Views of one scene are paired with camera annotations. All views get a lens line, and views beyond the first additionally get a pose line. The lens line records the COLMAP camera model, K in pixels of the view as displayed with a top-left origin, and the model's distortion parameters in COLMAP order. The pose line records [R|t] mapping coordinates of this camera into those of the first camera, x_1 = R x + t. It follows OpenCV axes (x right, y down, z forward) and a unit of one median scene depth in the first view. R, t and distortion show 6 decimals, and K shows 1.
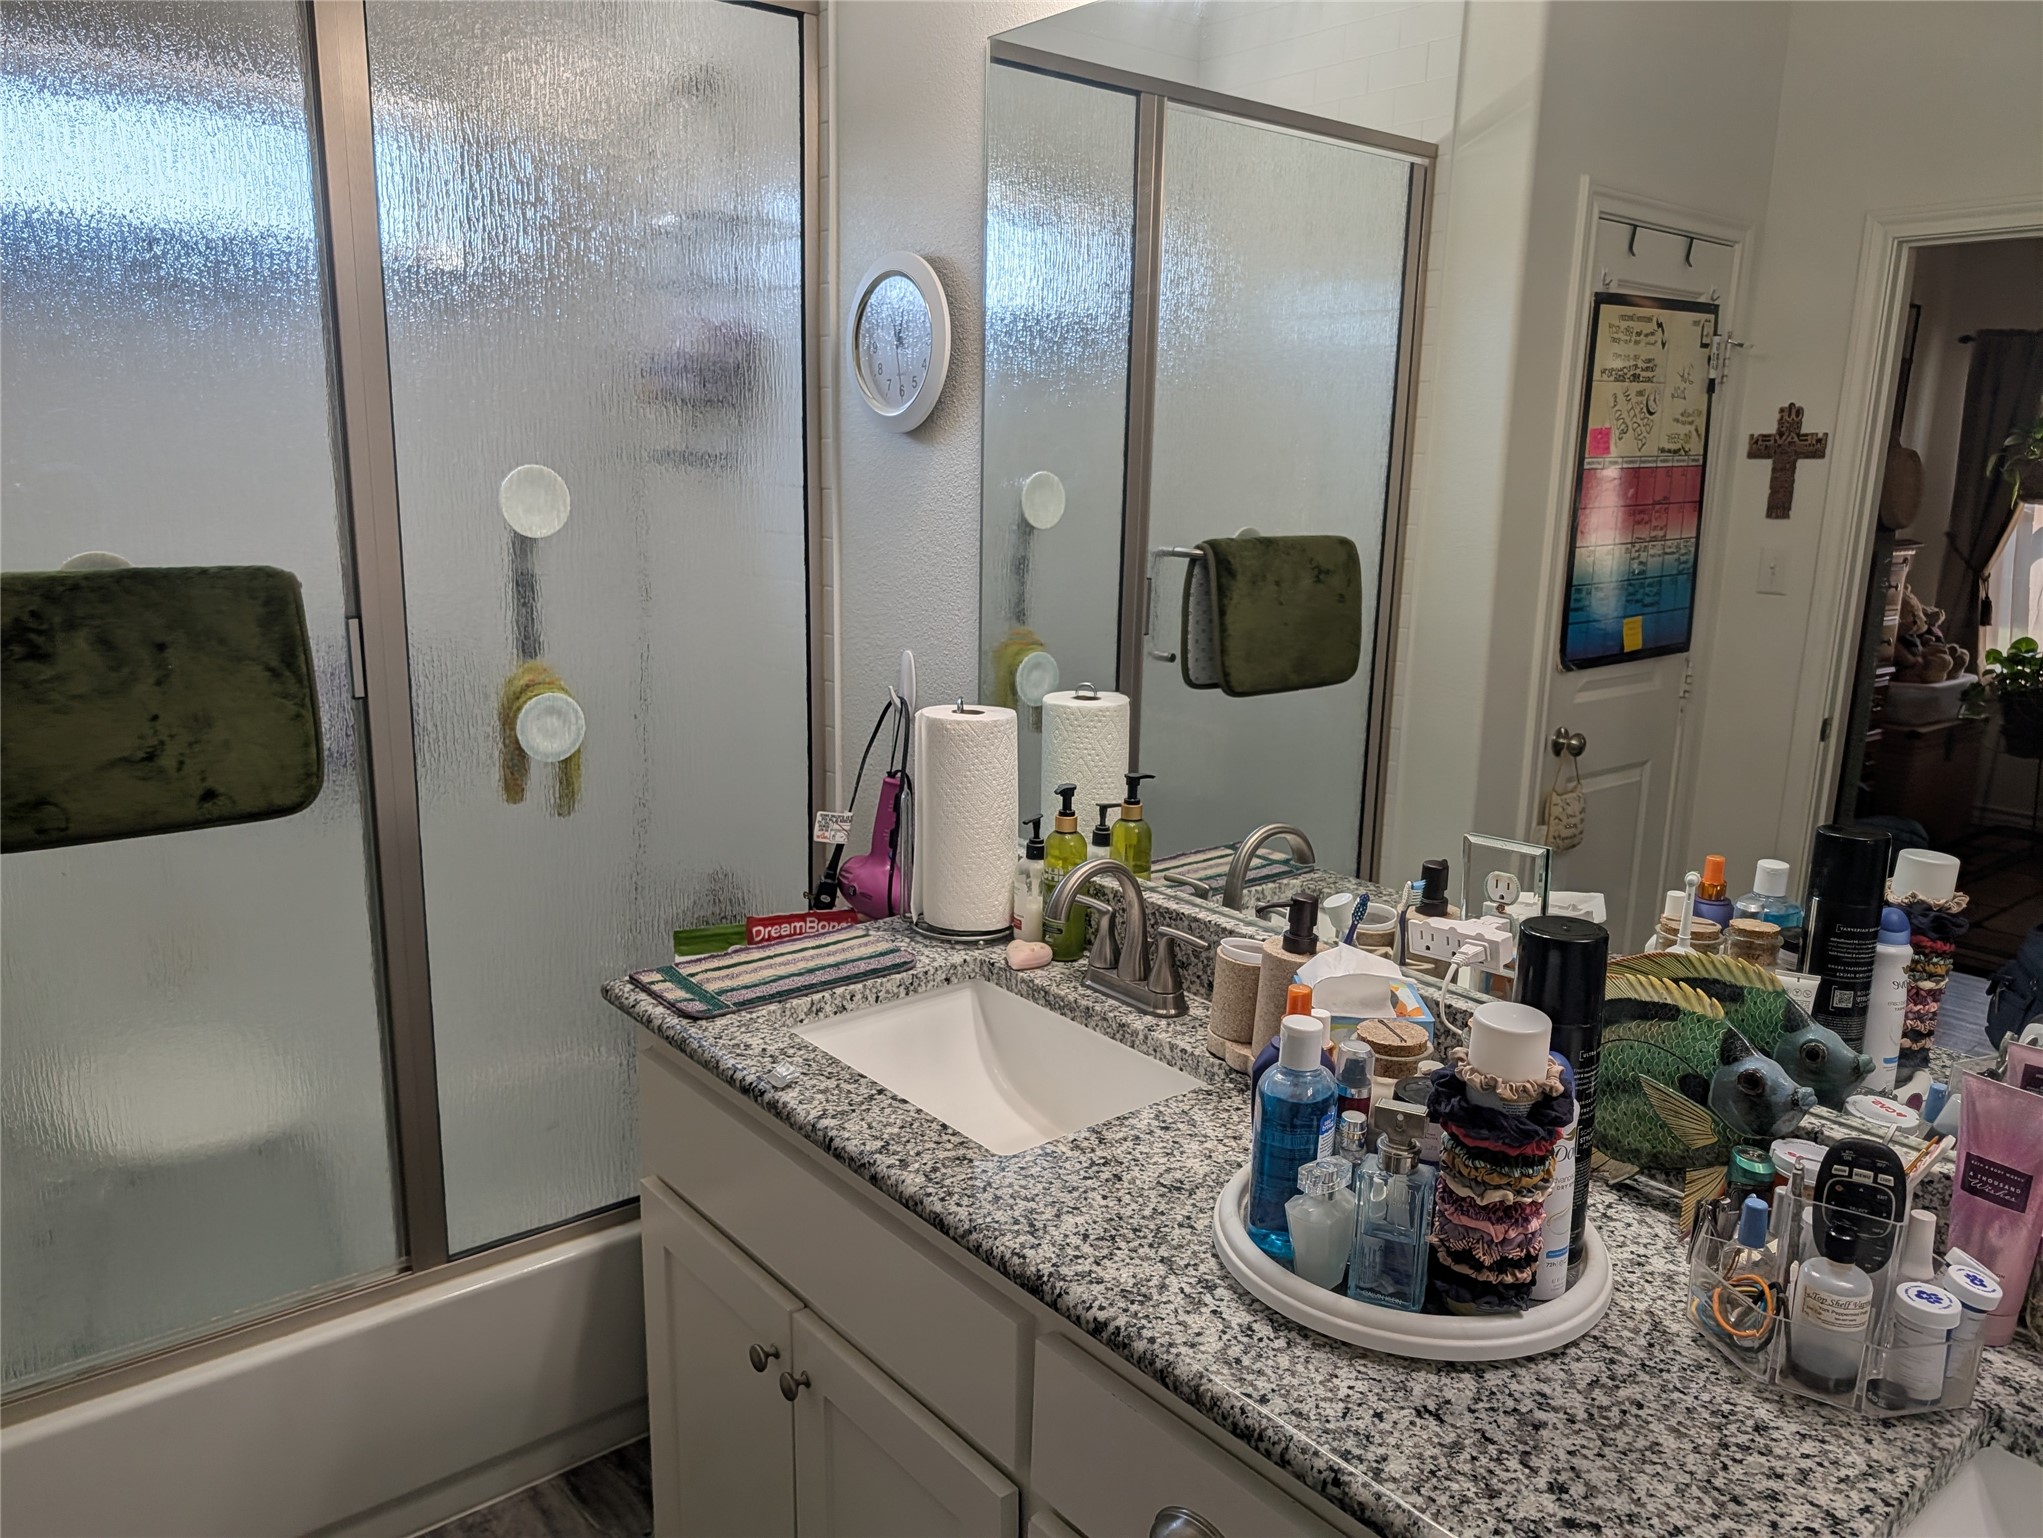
lens RADIAL K [[1463.4, 0, 1017.2], [0, 1463.4, 772.7], [0, 0, 1]] dist [0.062519, -0.047859]
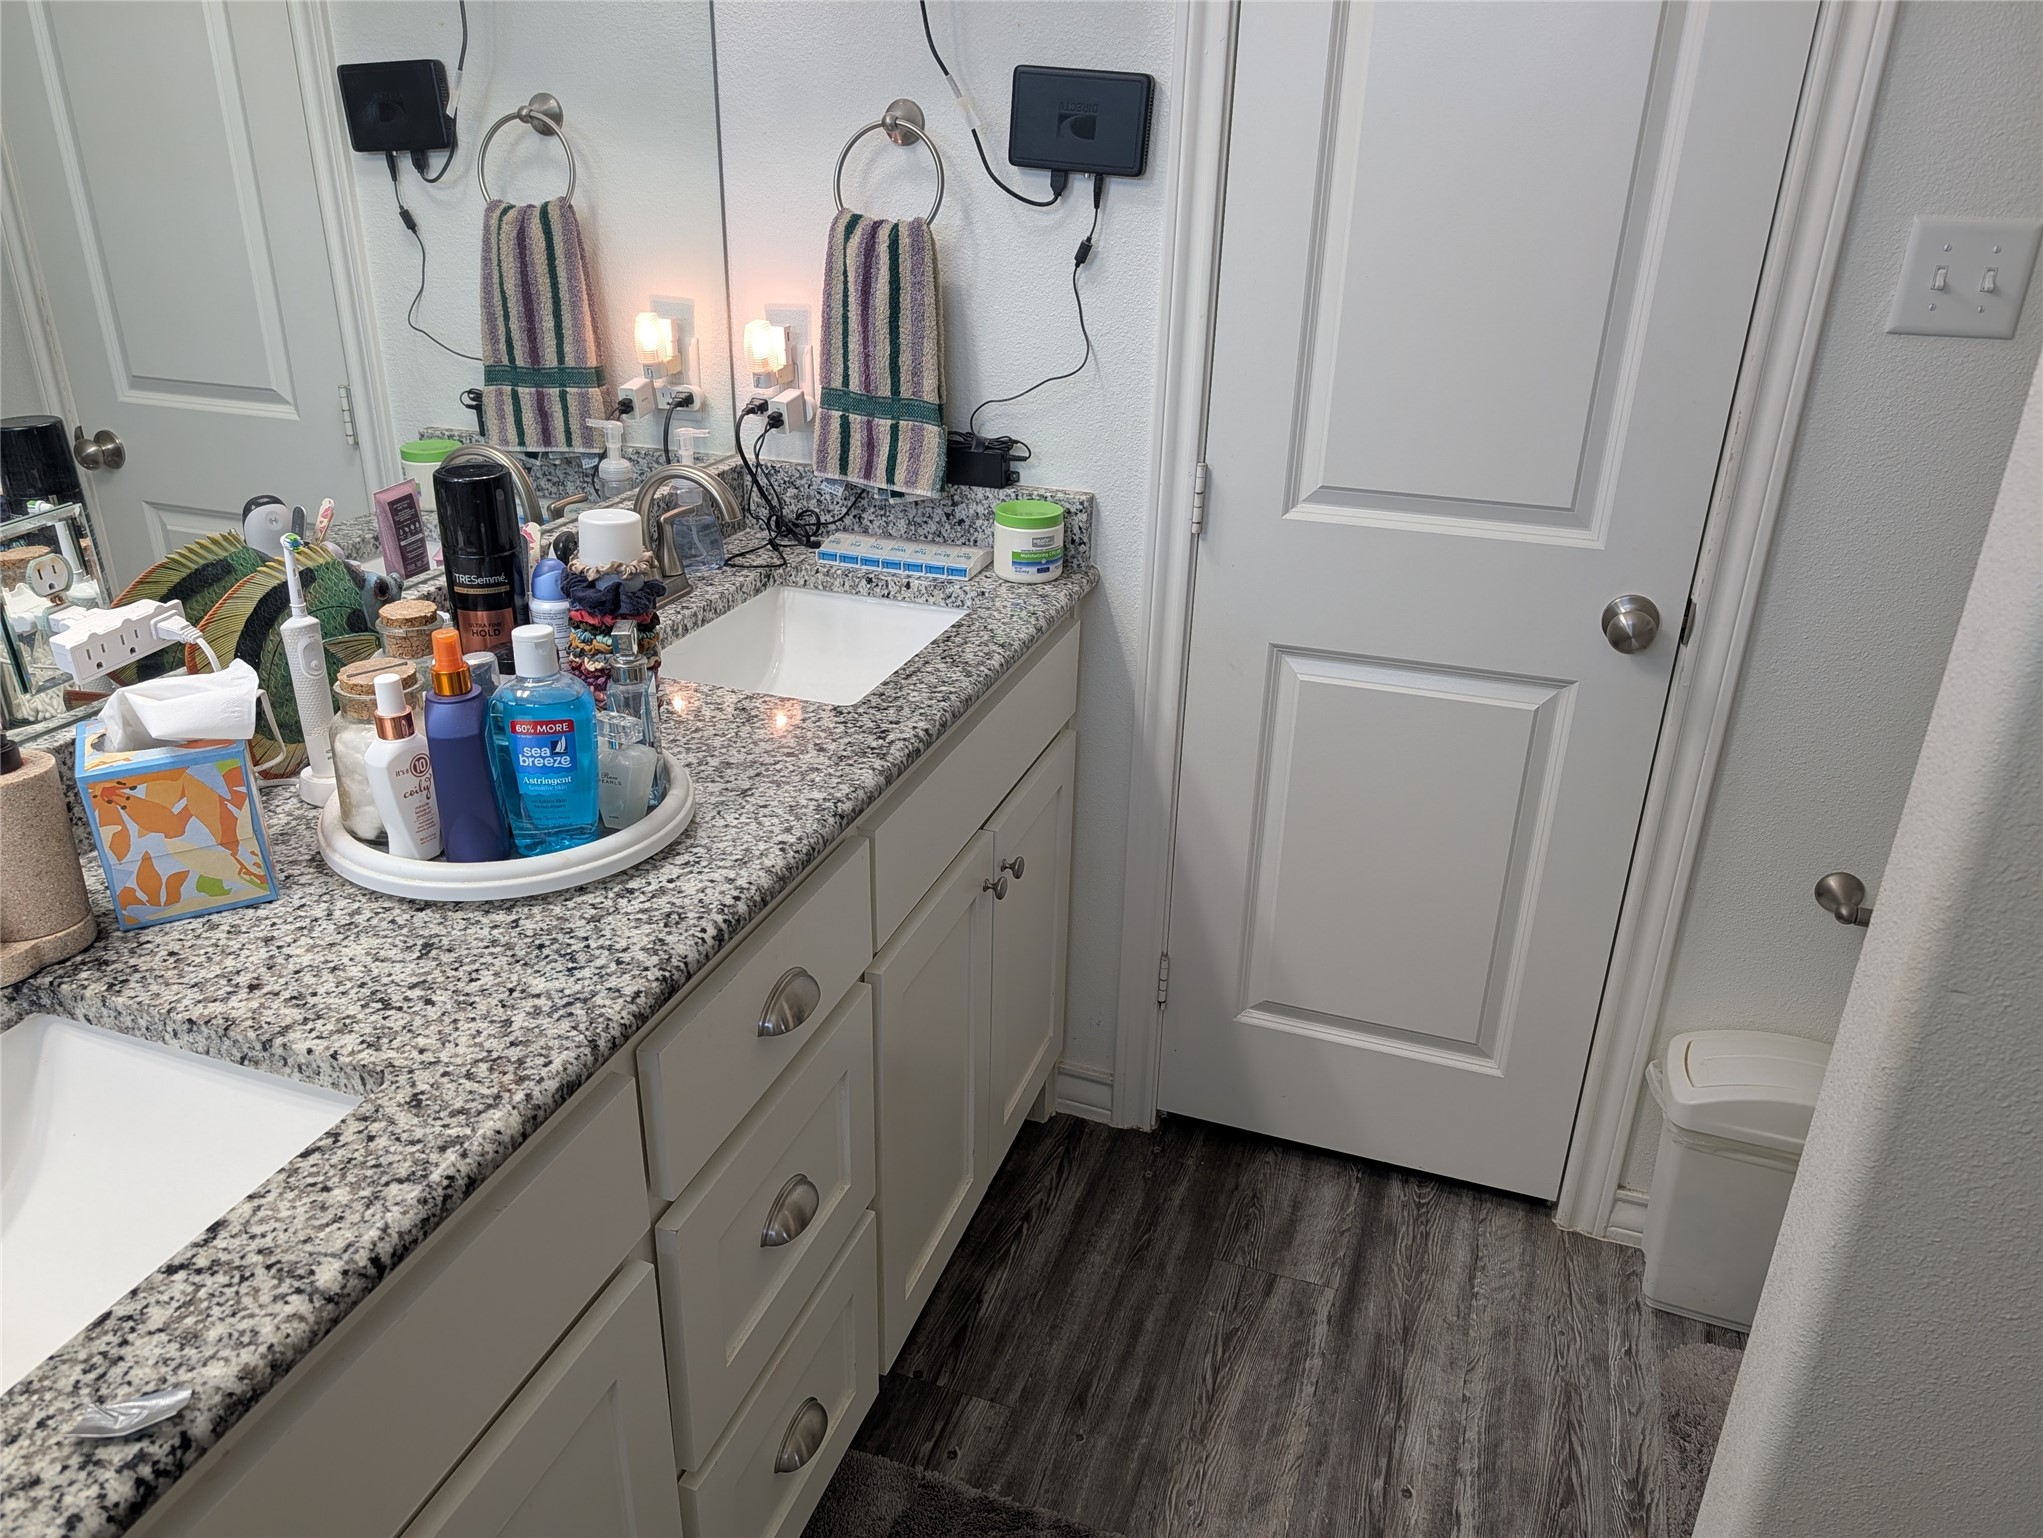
lens RADIAL K [[1463.4, 0, 1019.5], [0, 1463.4, 765.7], [0, 0, 1]] dist [0.062519, -0.047859]
pose [[-0.530871, -0.373629, 0.760643, -0.730368], [0.139662, 0.846718, 0.513383, -0.209964], [-0.835865, 0.378773, -0.397317, 1.084301]]
